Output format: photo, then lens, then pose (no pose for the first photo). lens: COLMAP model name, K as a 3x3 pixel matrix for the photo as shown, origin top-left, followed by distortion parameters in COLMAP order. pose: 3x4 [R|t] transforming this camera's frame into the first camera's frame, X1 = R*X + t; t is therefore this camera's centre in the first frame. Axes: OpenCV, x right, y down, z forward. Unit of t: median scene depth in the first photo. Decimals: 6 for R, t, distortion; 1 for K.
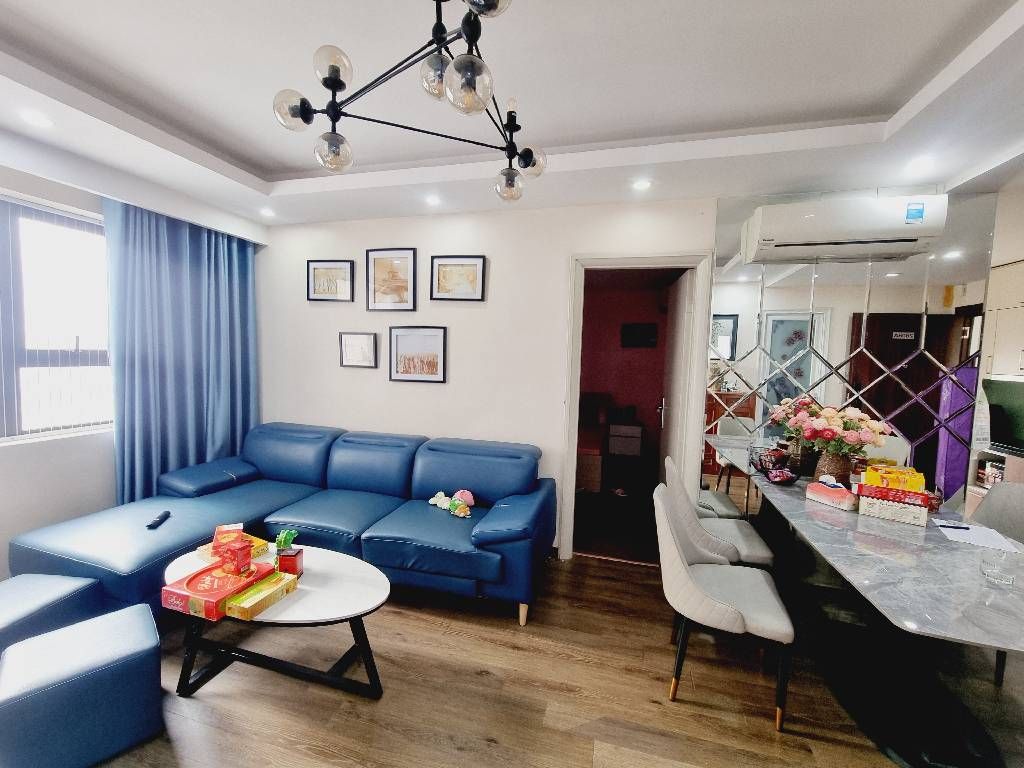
lens RADIAL K [[418.5, 0, 511.1], [0, 418.5, 386.5], [0, 0, 1]] dist [0.000991, -0.001944]
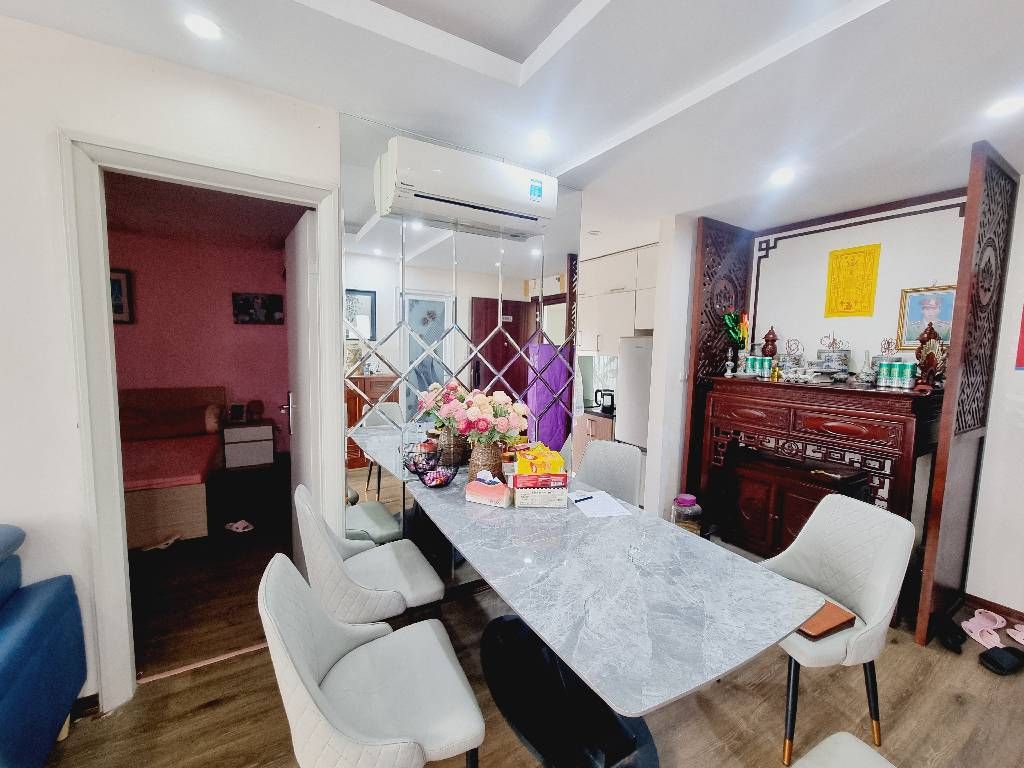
lens RADIAL K [[418.5, 0, 513.1], [0, 418.5, 381.1], [0, 0, 1]] dist [0.000991, -0.001944]
pose [[0.690693, -0.076949, 0.719042, 0.147989], [0.051687, 0.997033, 0.057049, -0.019713], [-0.721298, -0.002238, 0.692621, 0.286931]]
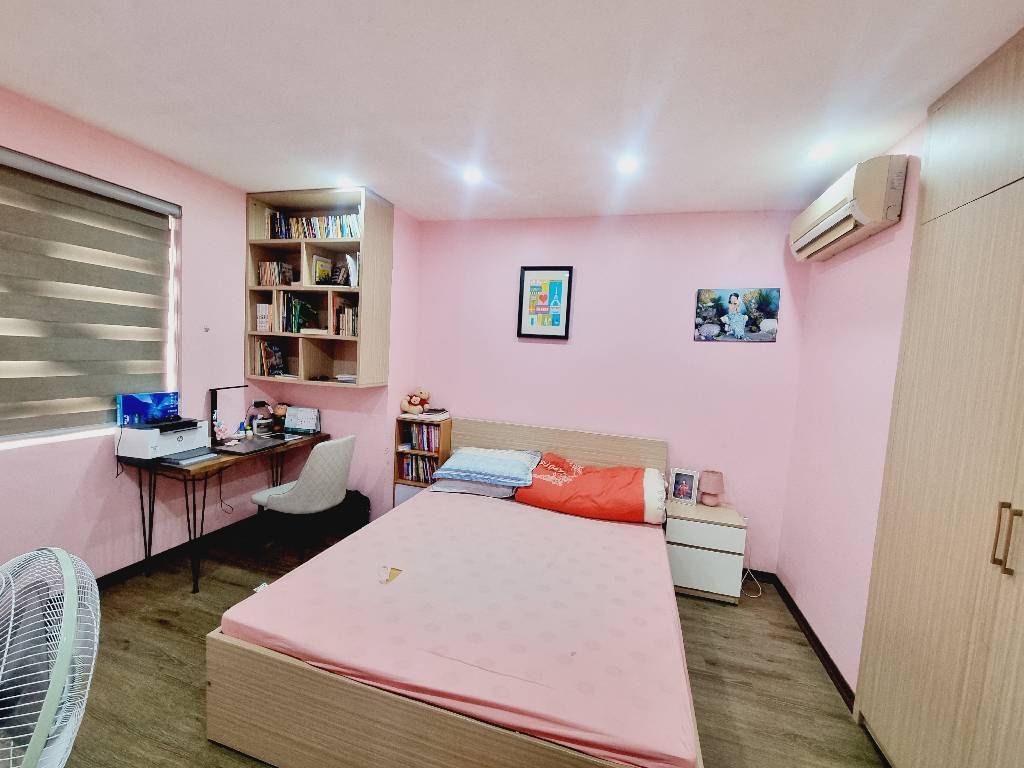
lens RADIAL K [[418.5, 0, 516.6], [0, 418.5, 383.3], [0, 0, 1]] dist [0.000991, -0.001944]
pose [[0.999486, 0.028072, -0.015501, 0.190478], [-0.028088, 0.999605, -0.000822, -0.102043], [0.015471, 0.001257, 0.999880, 1.335792]]
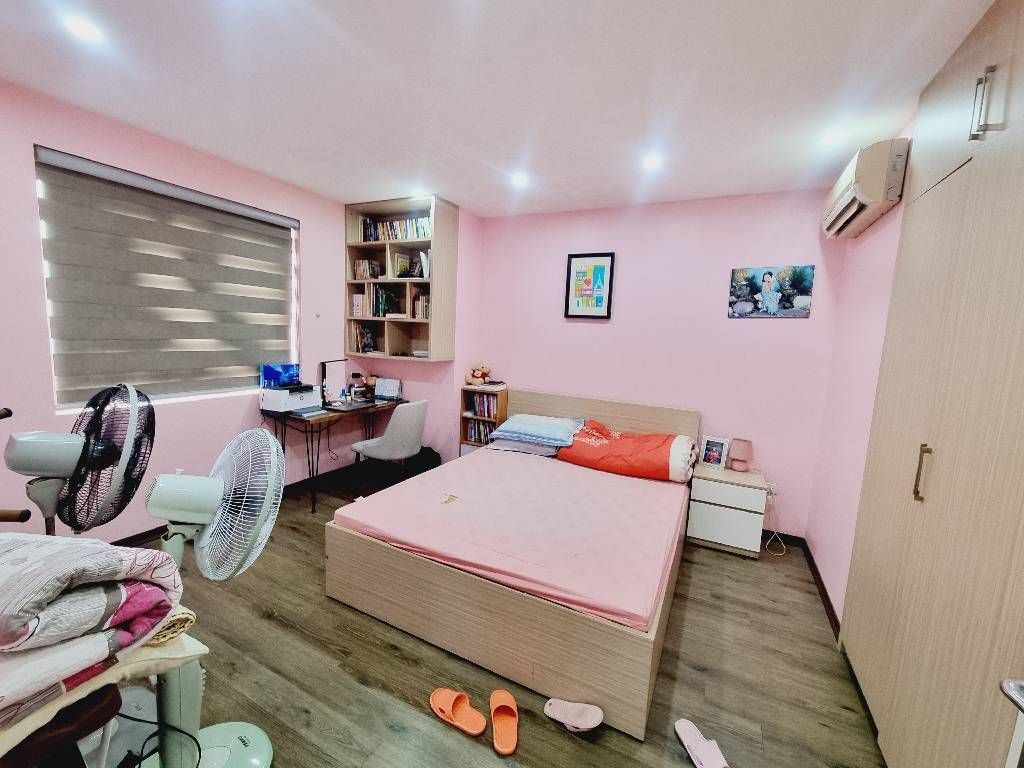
lens RADIAL K [[418.5, 0, 516.2], [0, 418.5, 380.3], [0, 0, 1]] dist [0.000991, -0.001944]
pose [[0.980341, 0.037810, -0.193653, 0.289675], [-0.031613, 0.998887, 0.034992, -0.074957], [0.194761, -0.028183, 0.980446, 1.168235]]
